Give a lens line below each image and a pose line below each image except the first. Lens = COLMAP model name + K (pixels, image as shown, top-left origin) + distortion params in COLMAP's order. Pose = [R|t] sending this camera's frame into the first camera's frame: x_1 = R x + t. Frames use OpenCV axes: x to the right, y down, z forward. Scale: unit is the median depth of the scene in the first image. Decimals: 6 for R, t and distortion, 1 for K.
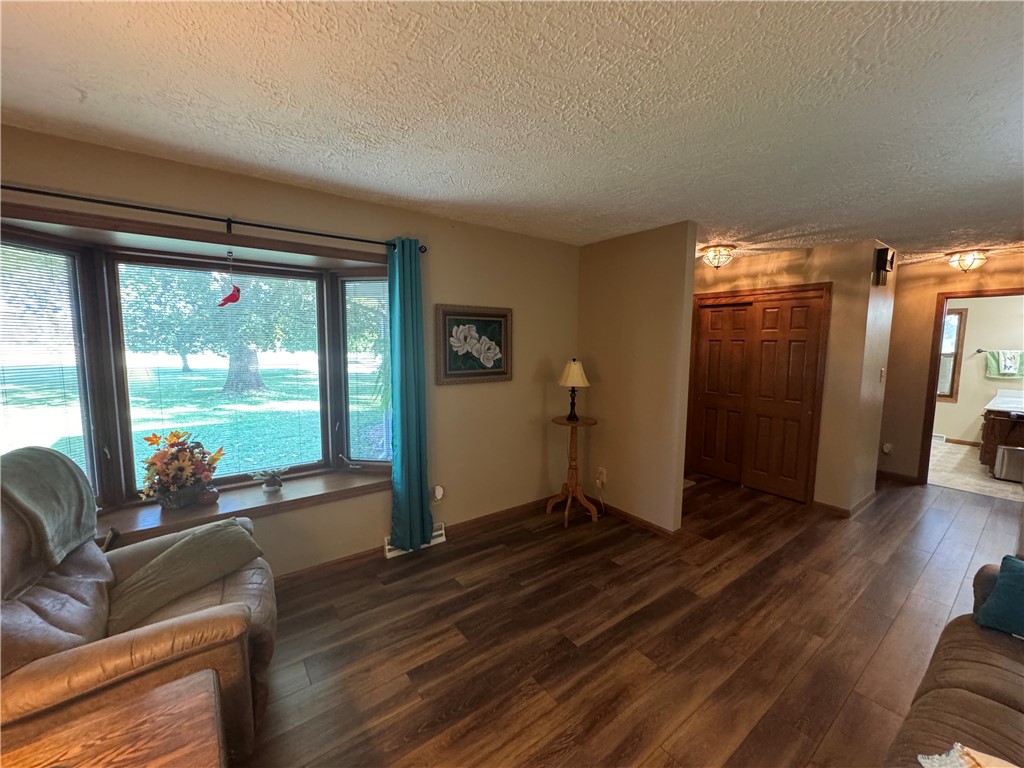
lens RADIAL K [[406.8, 0, 512.3], [0, 406.8, 383.9], [0, 0, 1]] dist [0.007224, -0.000025]
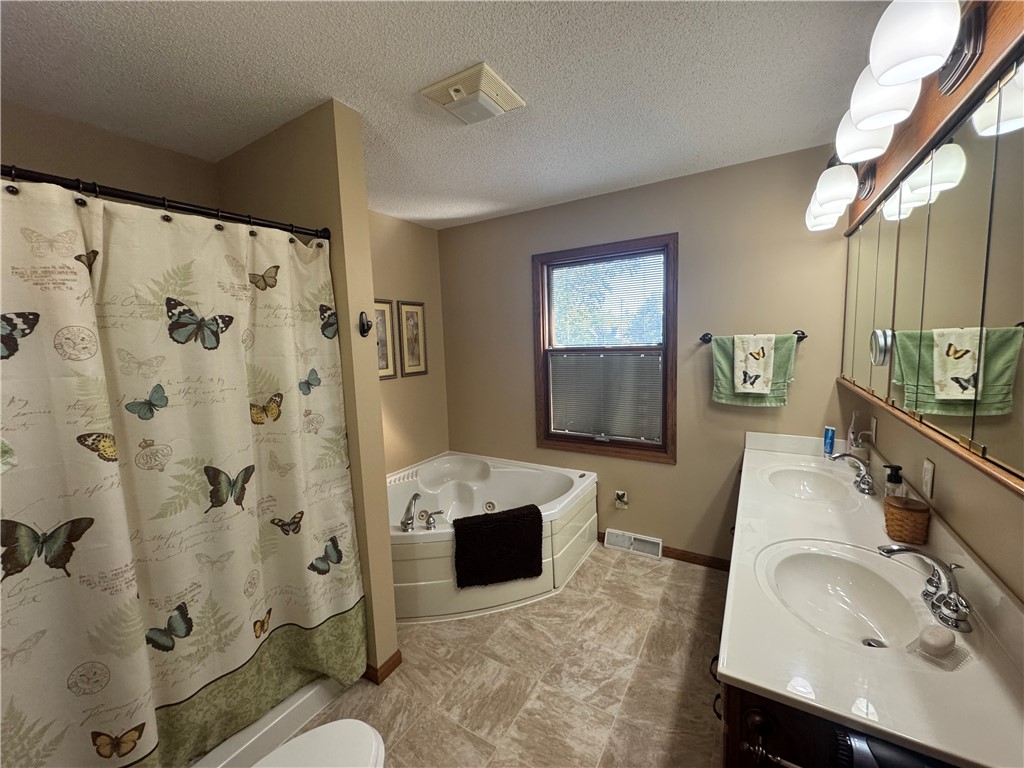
lens RADIAL K [[406.8, 0, 508.3], [0, 406.8, 385.8], [0, 0, 1]] dist [0.007224, -0.000025]
pose [[0.929632, -0.084020, 0.358782, 0.840597], [0.084988, 0.996296, 0.013103, -0.057221], [-0.358554, 0.018311, 0.933329, 0.711271]]
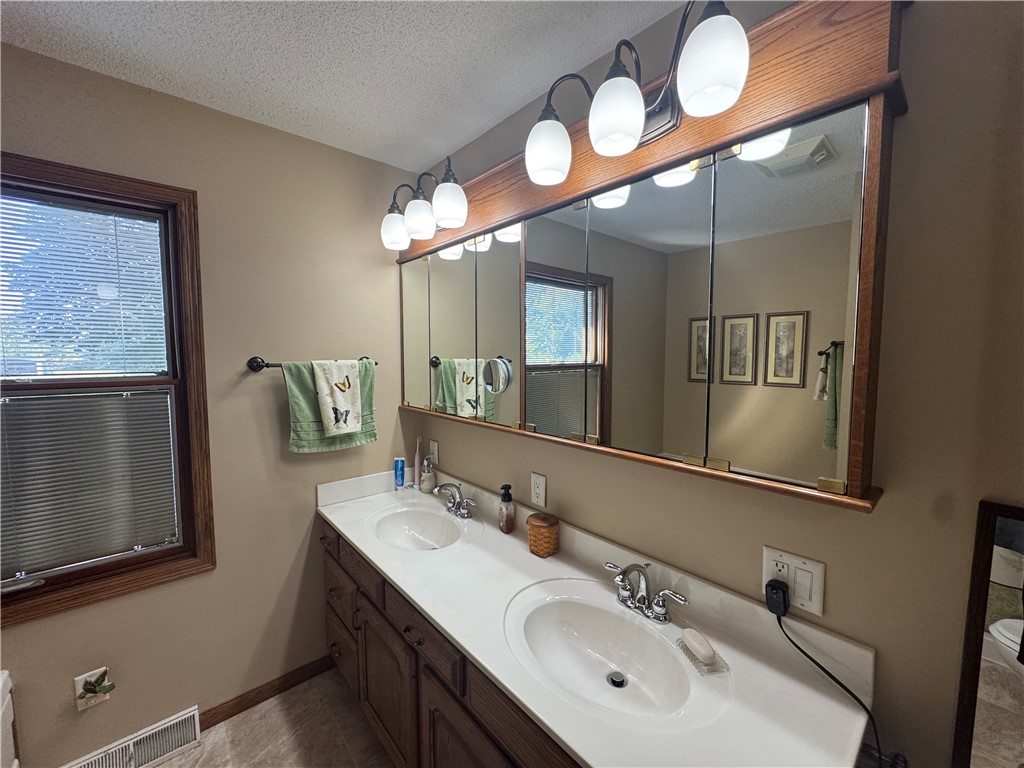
lens RADIAL K [[406.8, 0, 514.0], [0, 406.8, 388.6], [0, 0, 1]] dist [0.007224, -0.000025]
pose [[-0.069758, -0.088323, 0.993646, 0.891171], [0.110735, 0.989231, 0.095705, -0.074288], [-0.991399, 0.116707, -0.059227, 0.879773]]
